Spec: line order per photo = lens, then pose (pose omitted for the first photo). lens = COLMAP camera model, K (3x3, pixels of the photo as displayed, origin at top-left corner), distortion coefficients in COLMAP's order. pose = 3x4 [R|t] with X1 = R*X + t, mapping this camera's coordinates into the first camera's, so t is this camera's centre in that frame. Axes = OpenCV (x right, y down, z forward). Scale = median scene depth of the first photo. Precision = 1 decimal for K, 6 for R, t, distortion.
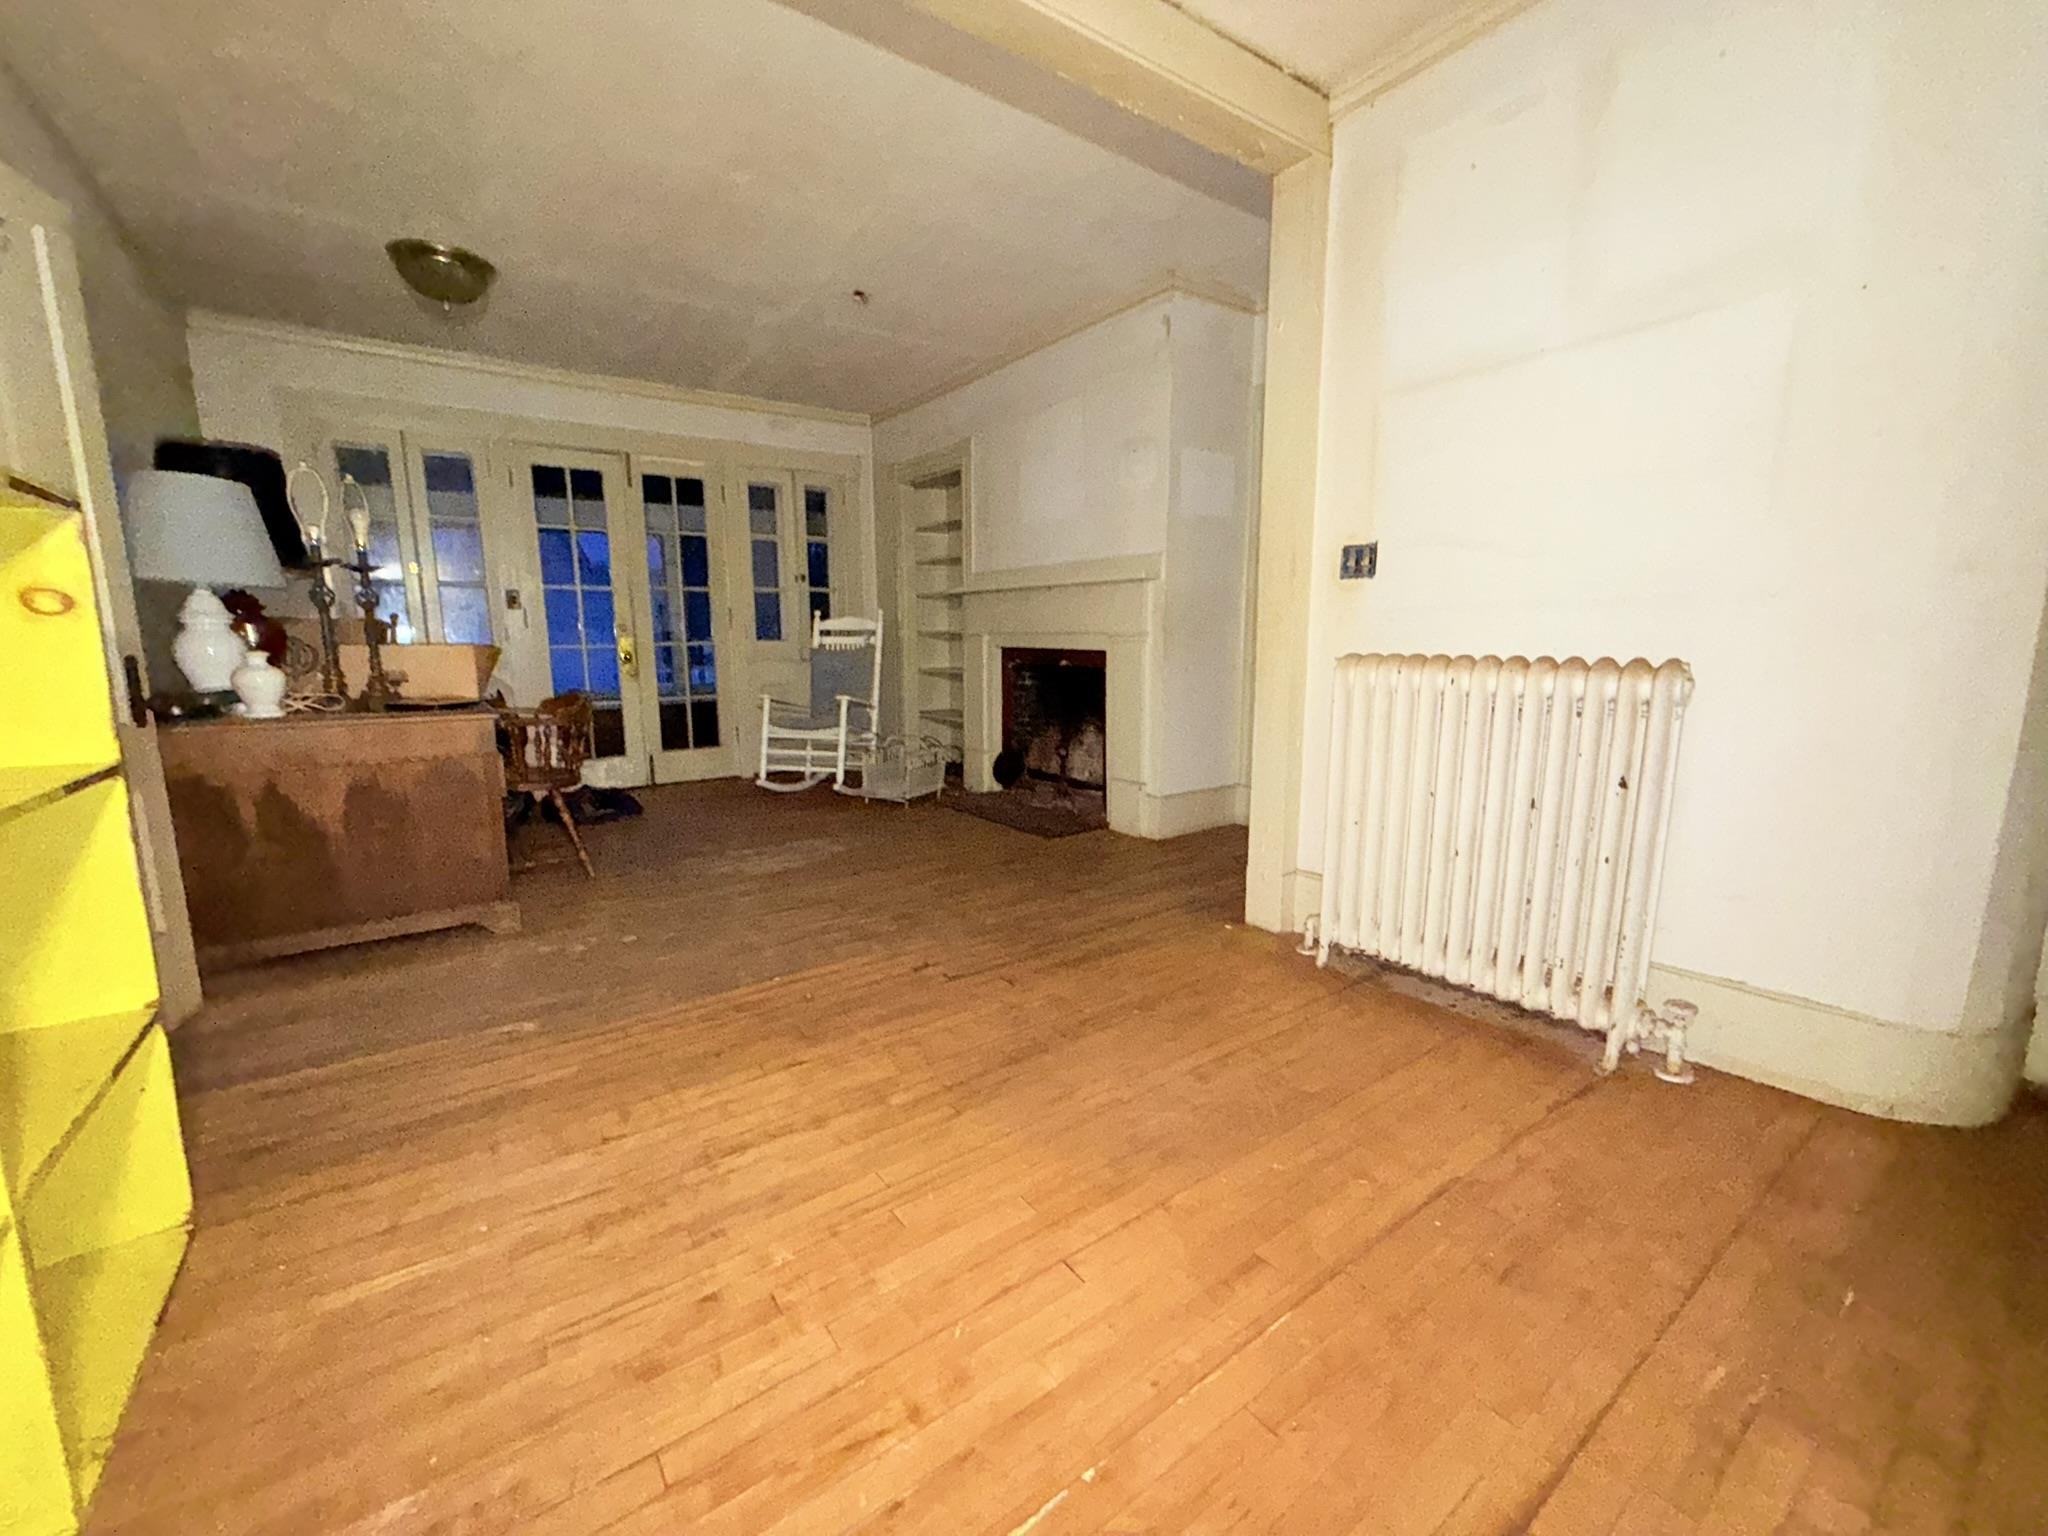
lens RADIAL K [[812.2, 0, 1020.9], [0, 812.2, 770.8], [0, 0, 1]] dist [-0.003154, 0.000692]
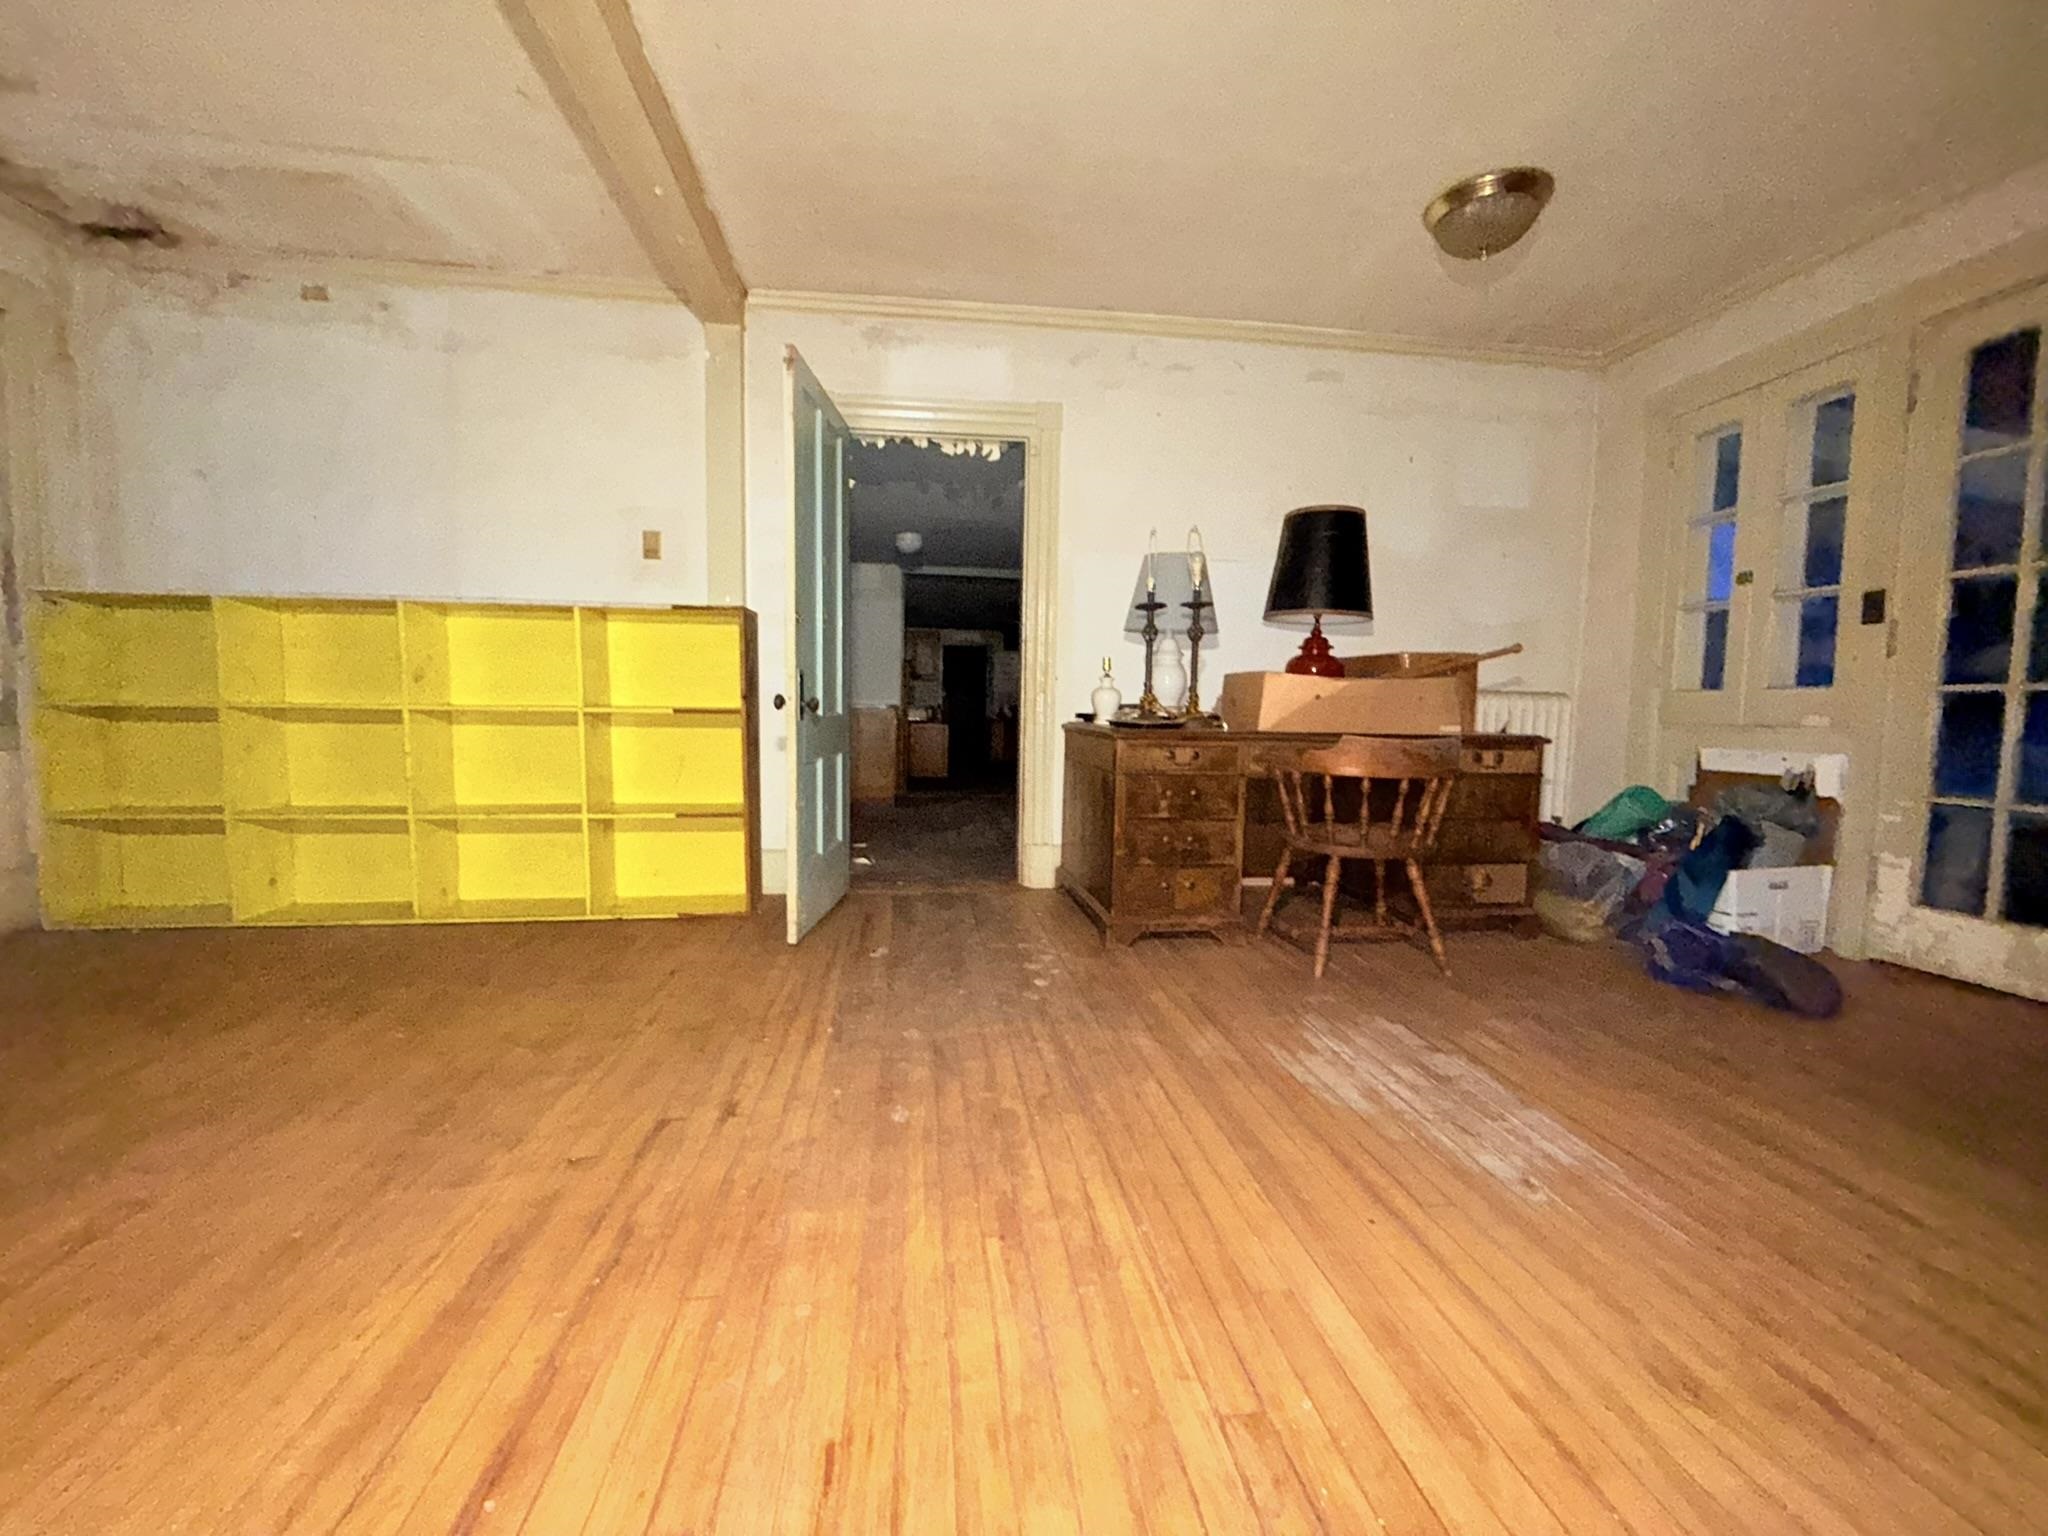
lens RADIAL K [[812.2, 0, 1027.2], [0, 812.2, 761.9], [0, 0, 1]] dist [-0.003154, 0.000692]
pose [[-0.469104, 0.061670, -0.880987, 0.244214], [-0.155213, 0.976275, 0.150987, -0.133545], [0.869397, 0.207569, -0.448402, 1.033677]]
